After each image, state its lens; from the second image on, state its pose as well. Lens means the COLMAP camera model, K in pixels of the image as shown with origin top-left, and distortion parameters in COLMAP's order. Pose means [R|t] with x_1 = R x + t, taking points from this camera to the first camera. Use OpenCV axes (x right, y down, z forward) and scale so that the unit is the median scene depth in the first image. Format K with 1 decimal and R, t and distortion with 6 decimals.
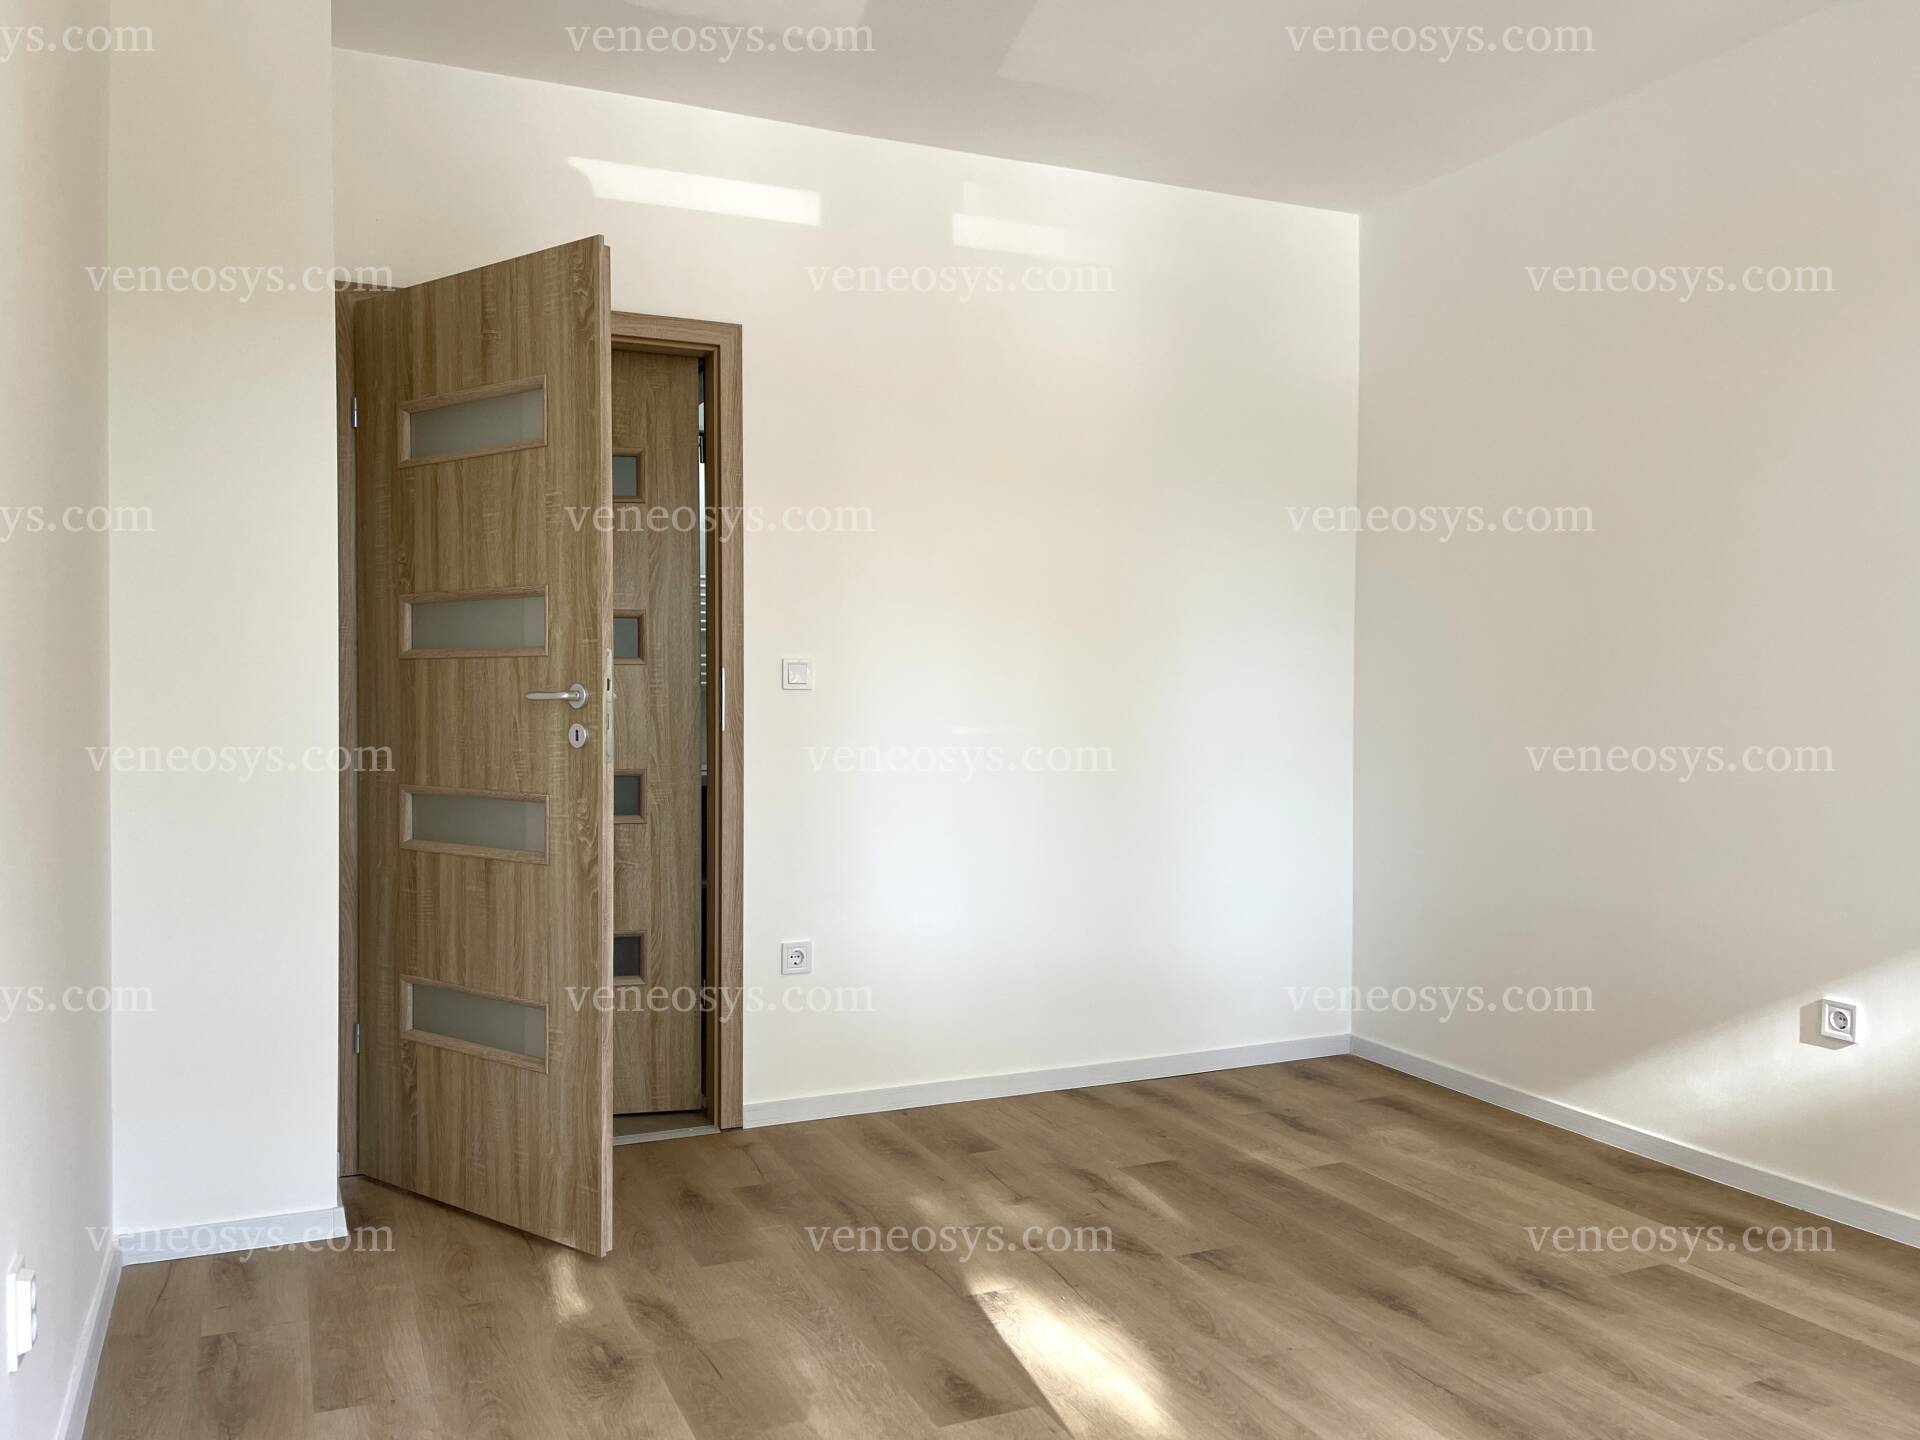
lens RADIAL K [[1490.2, 0, 978.7], [0, 1490.2, 716.9], [0, 0, 1]] dist [0.060427, -0.056721]
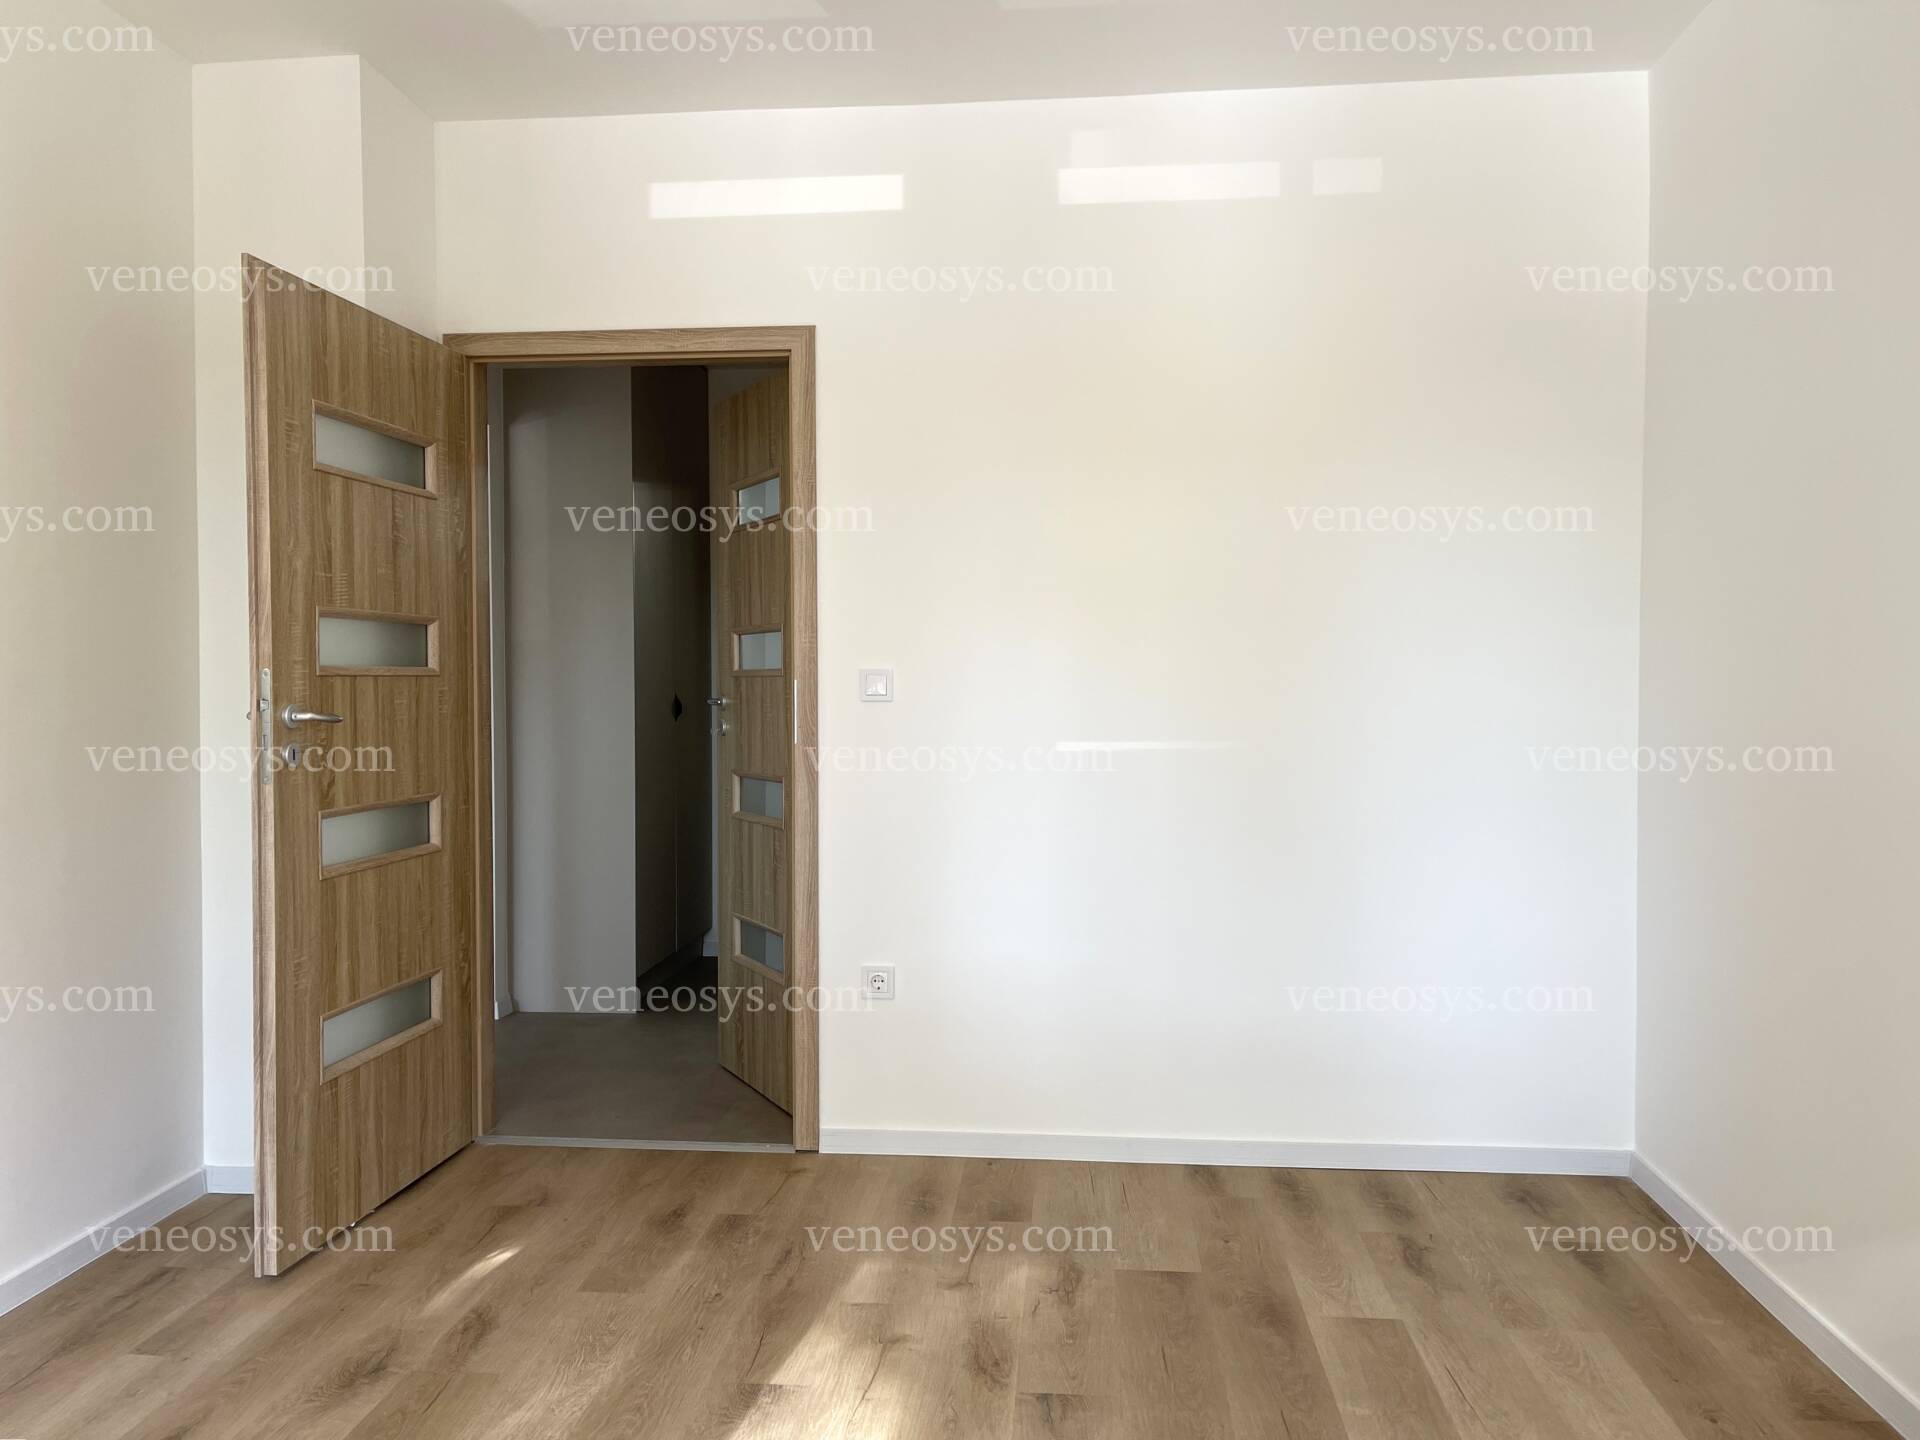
lens RADIAL K [[1490.2, 0, 978.7], [0, 1490.2, 716.9], [0, 0, 1]] dist [0.060427, -0.056721]
pose [[0.867890, 0.011653, -0.496619, 0.418021], [-0.005297, 0.999885, 0.014204, -0.023131], [0.496728, -0.009697, 0.867852, 0.210678]]
